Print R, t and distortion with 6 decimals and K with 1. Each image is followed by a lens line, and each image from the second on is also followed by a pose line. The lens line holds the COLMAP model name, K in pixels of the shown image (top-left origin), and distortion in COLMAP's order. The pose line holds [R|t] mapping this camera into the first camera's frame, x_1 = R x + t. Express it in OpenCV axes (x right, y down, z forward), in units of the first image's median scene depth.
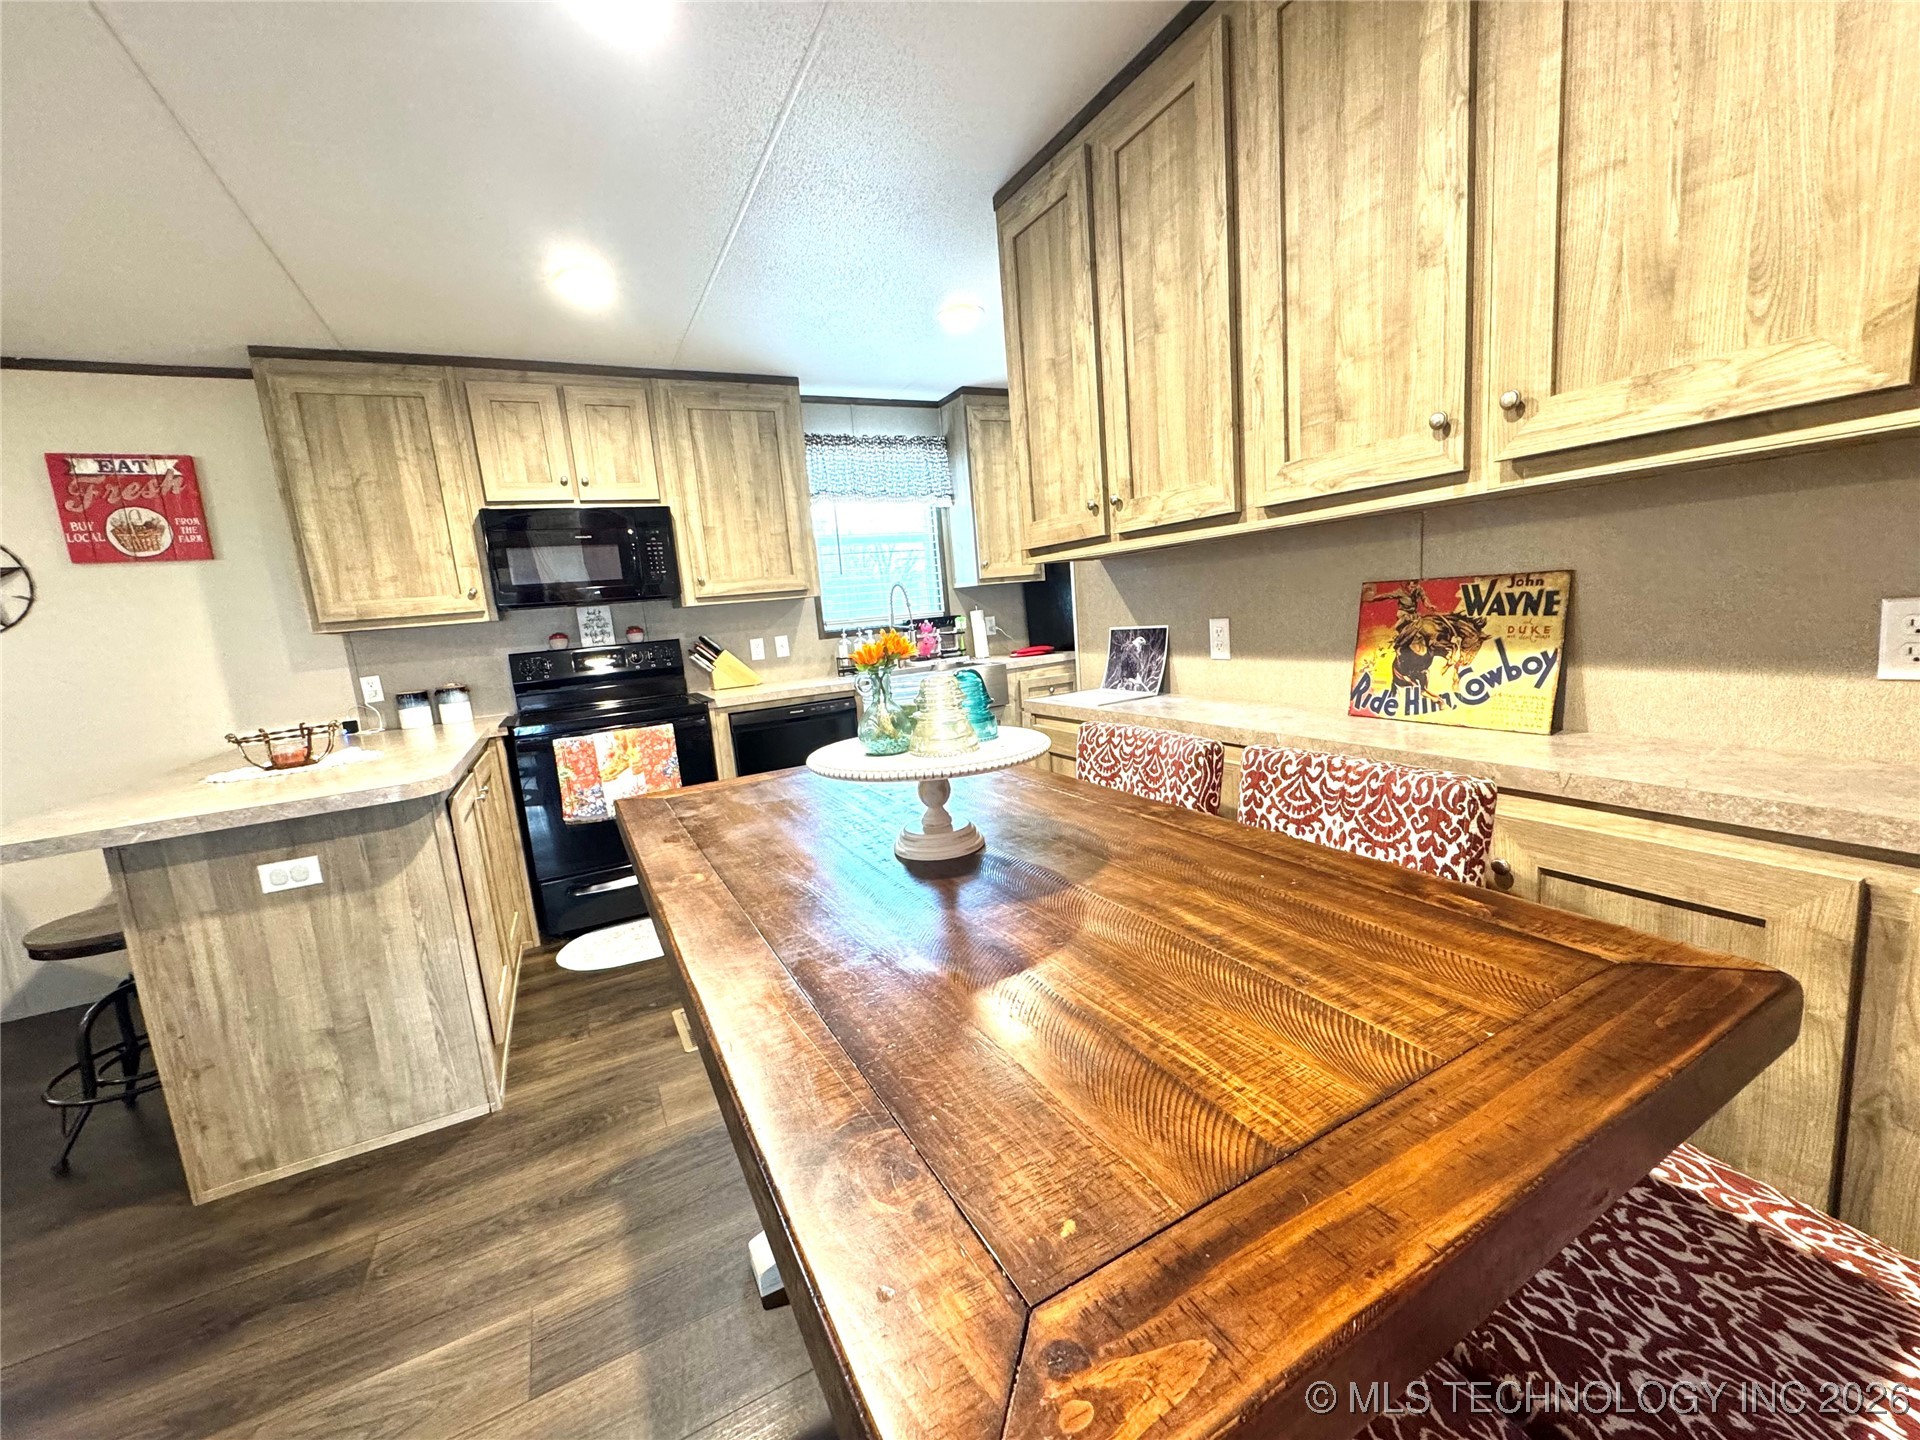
lens RADIAL K [[762.1, 0, 961.4], [0, 762.1, 719.5], [0, 0, 1]] dist [-0.002714, 0.000556]
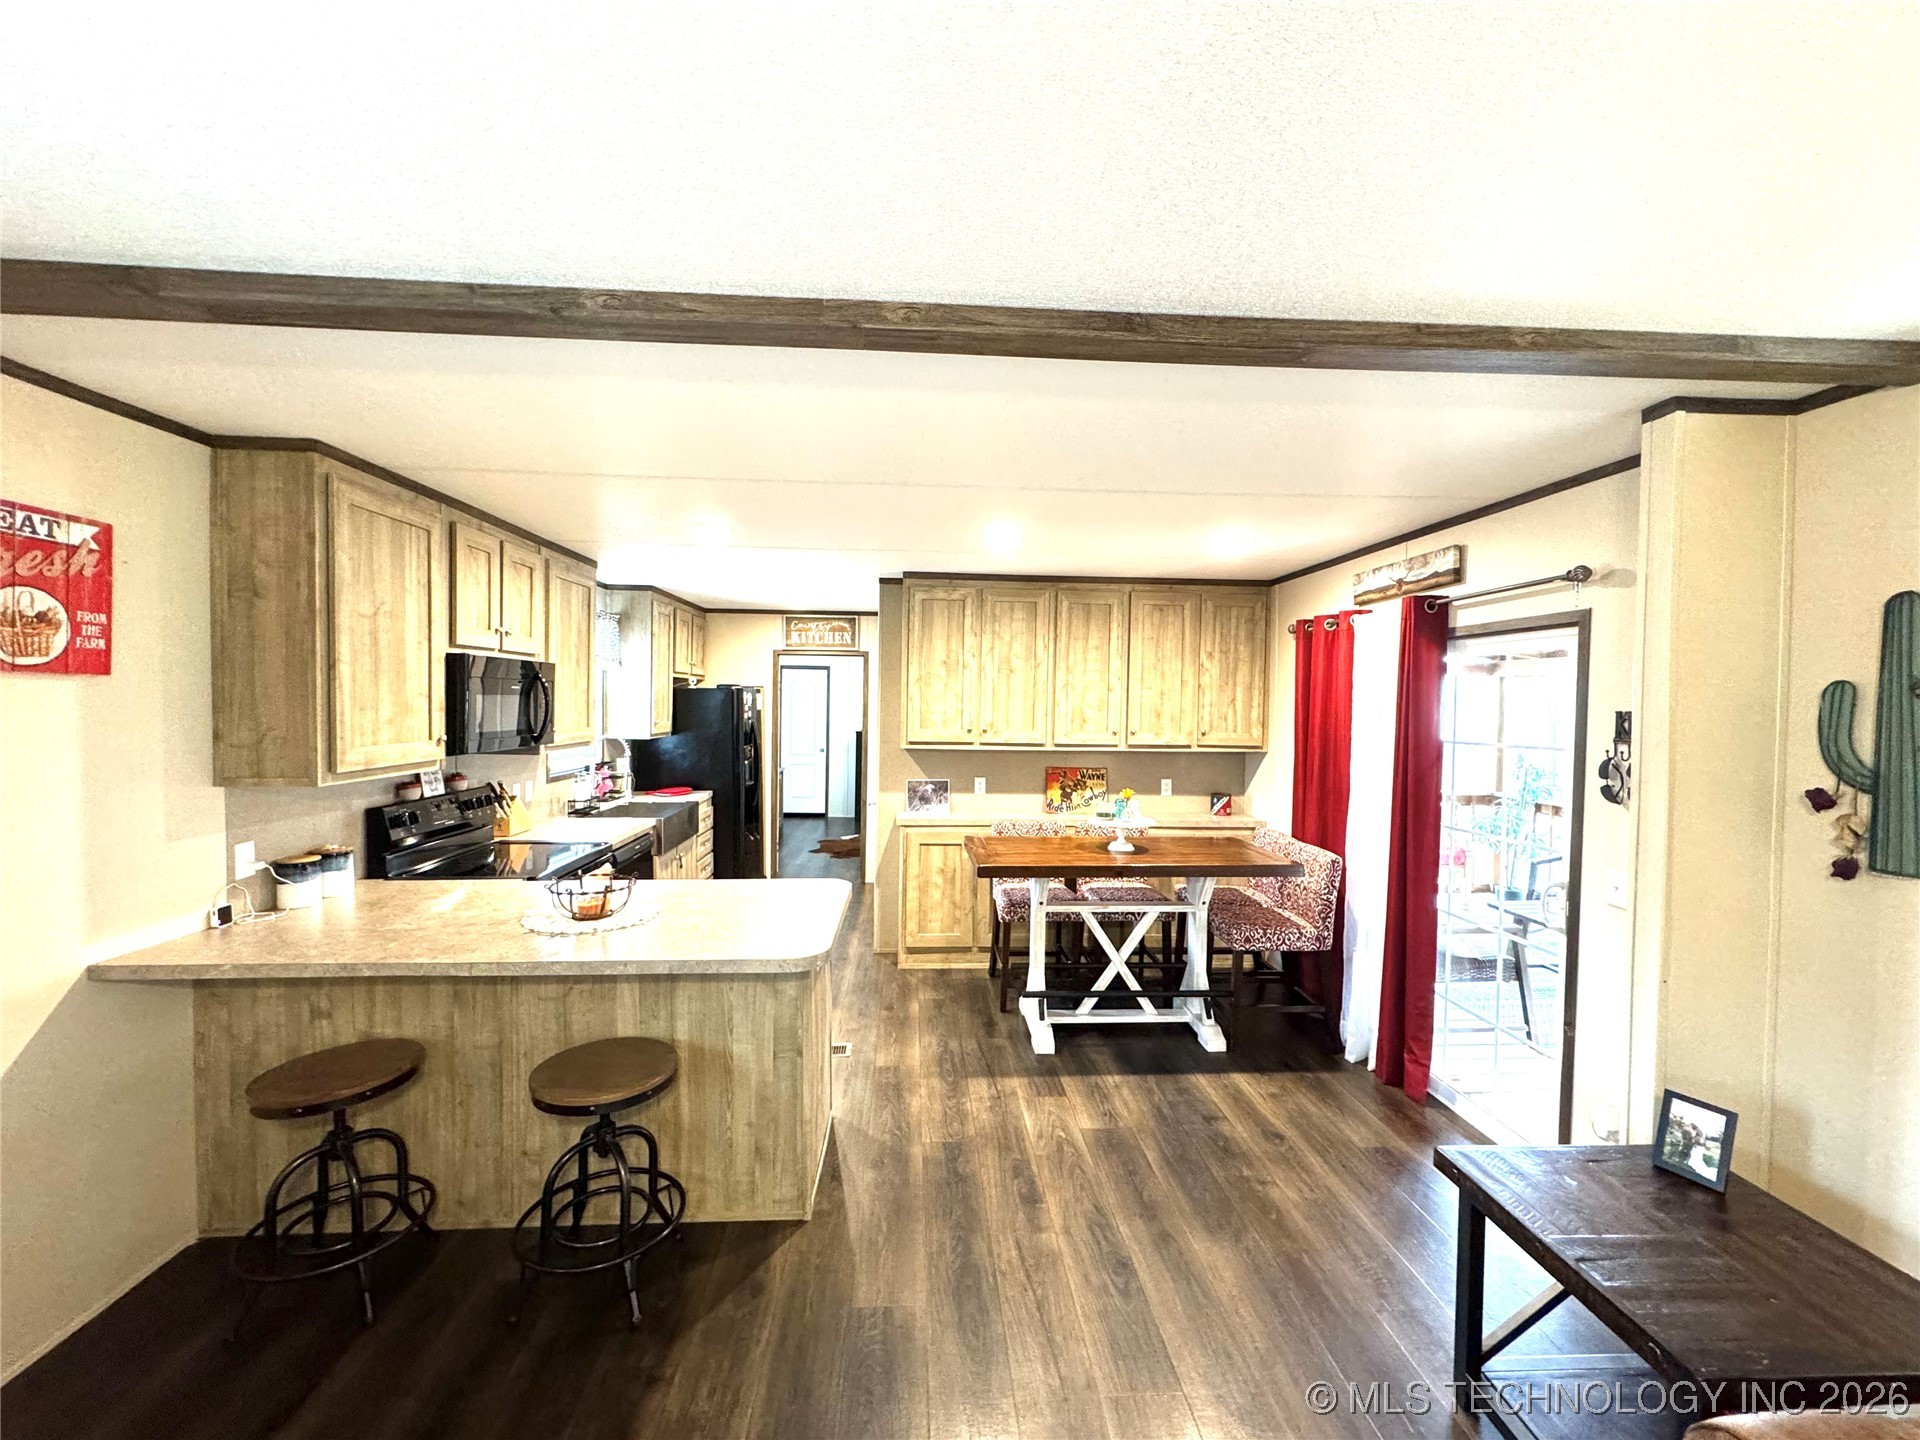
lens RADIAL K [[762.1, 0, 959.4], [0, 762.1, 718.9], [0, 0, 1]] dist [-0.002714, 0.000556]
pose [[0.409446, 0.069233, 0.909704, -1.316030], [0.087339, 0.989563, -0.114620, -0.033653], [-0.908144, 0.126384, 0.399125, 0.069885]]
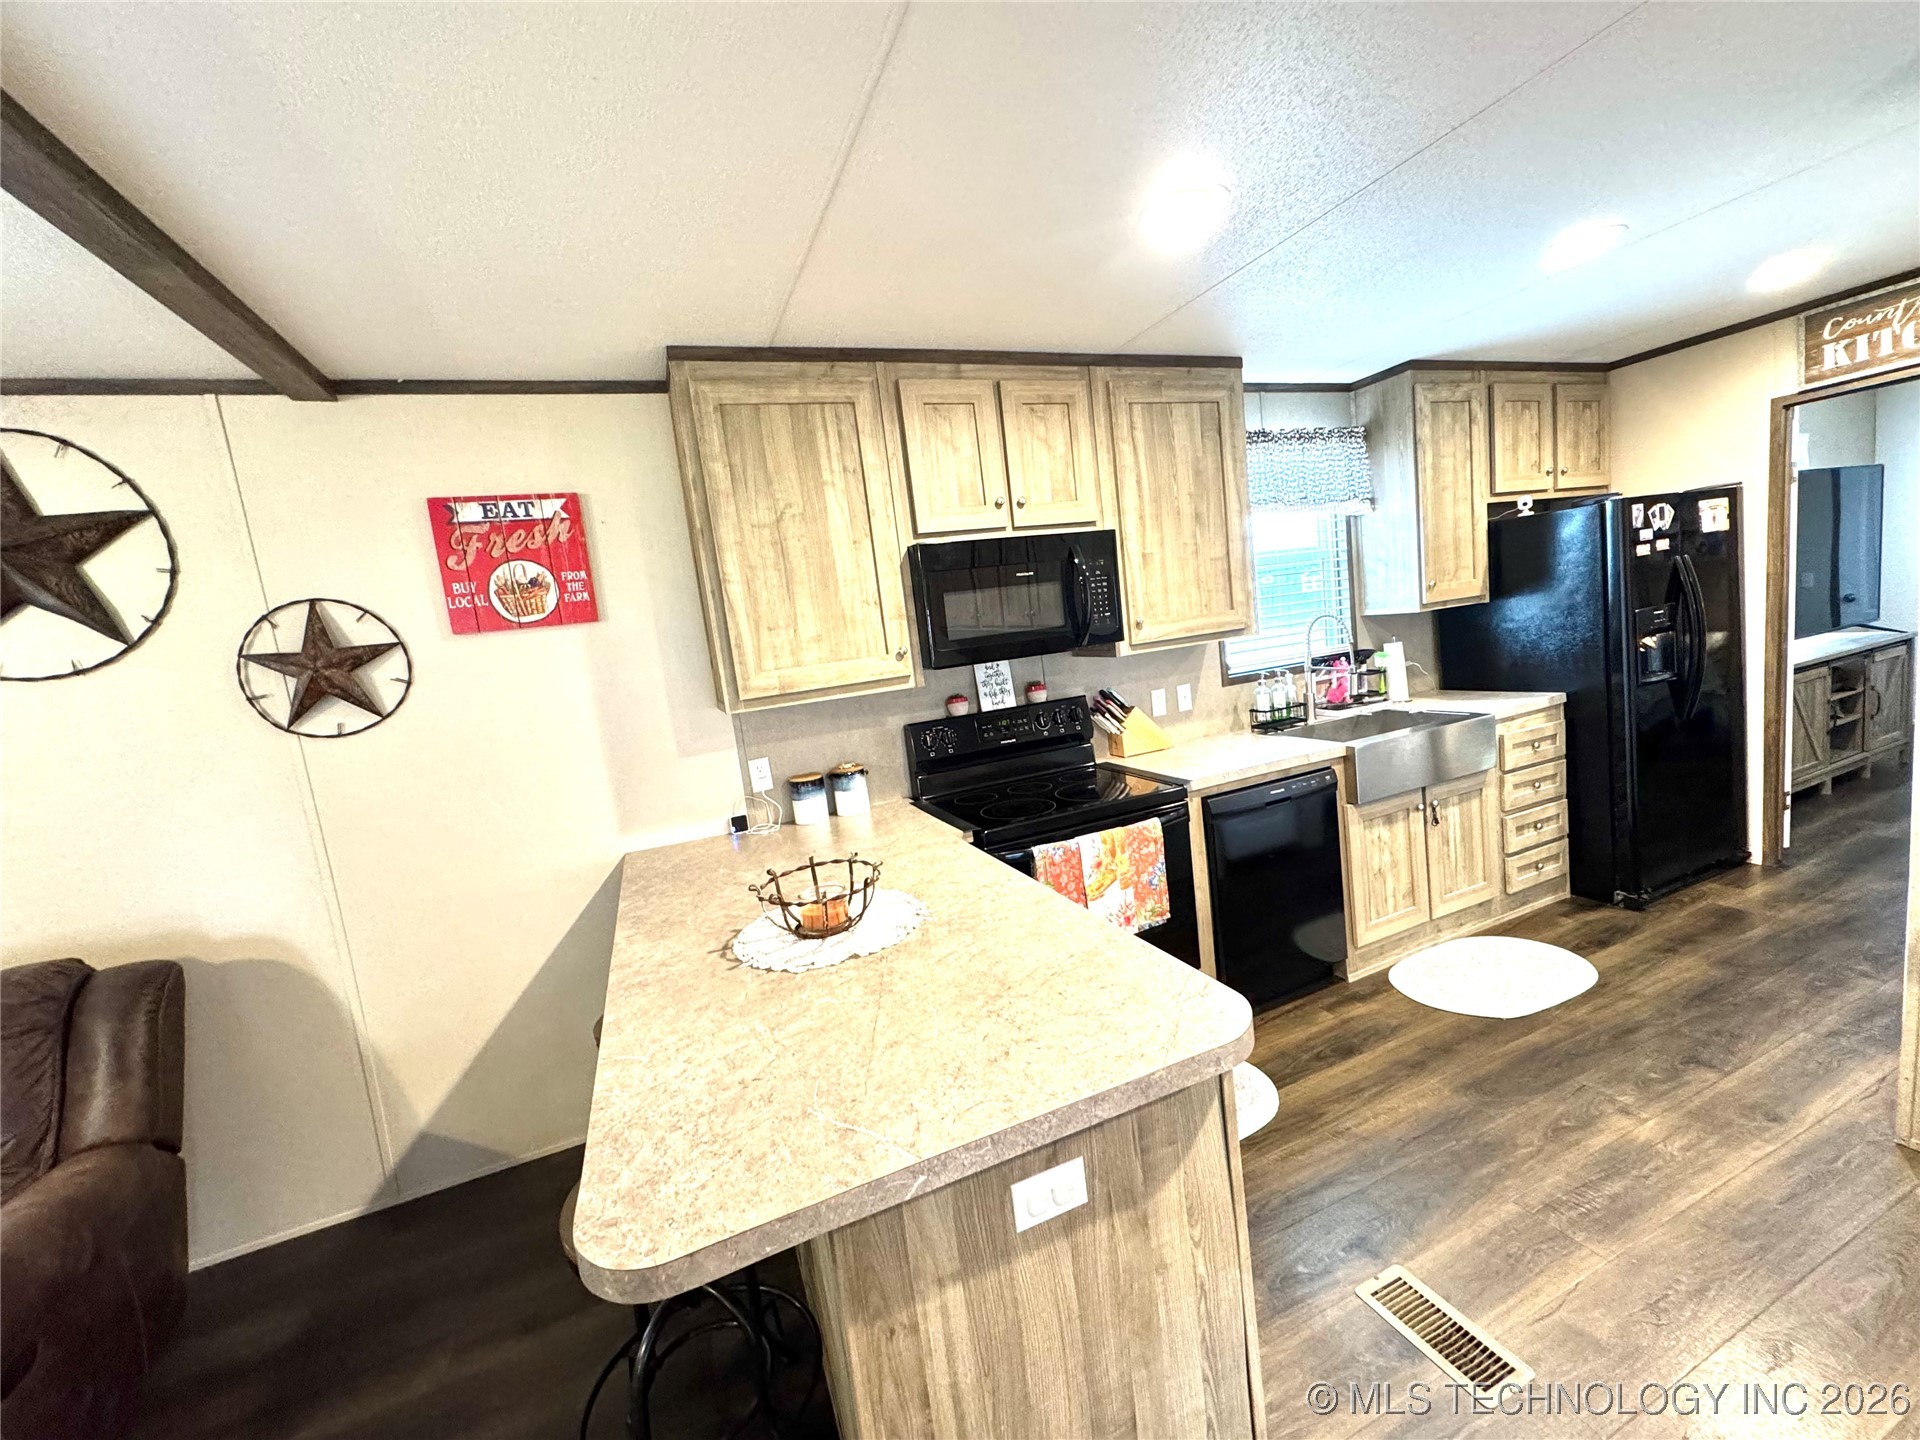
lens RADIAL K [[762.1, 0, 959.1], [0, 762.1, 718.9], [0, 0, 1]] dist [-0.002714, 0.000556]
pose [[0.994652, -0.019856, -0.101353, -0.546237], [0.018387, 0.999712, -0.015408, -0.092170], [0.101630, 0.013462, 0.994731, 0.254911]]
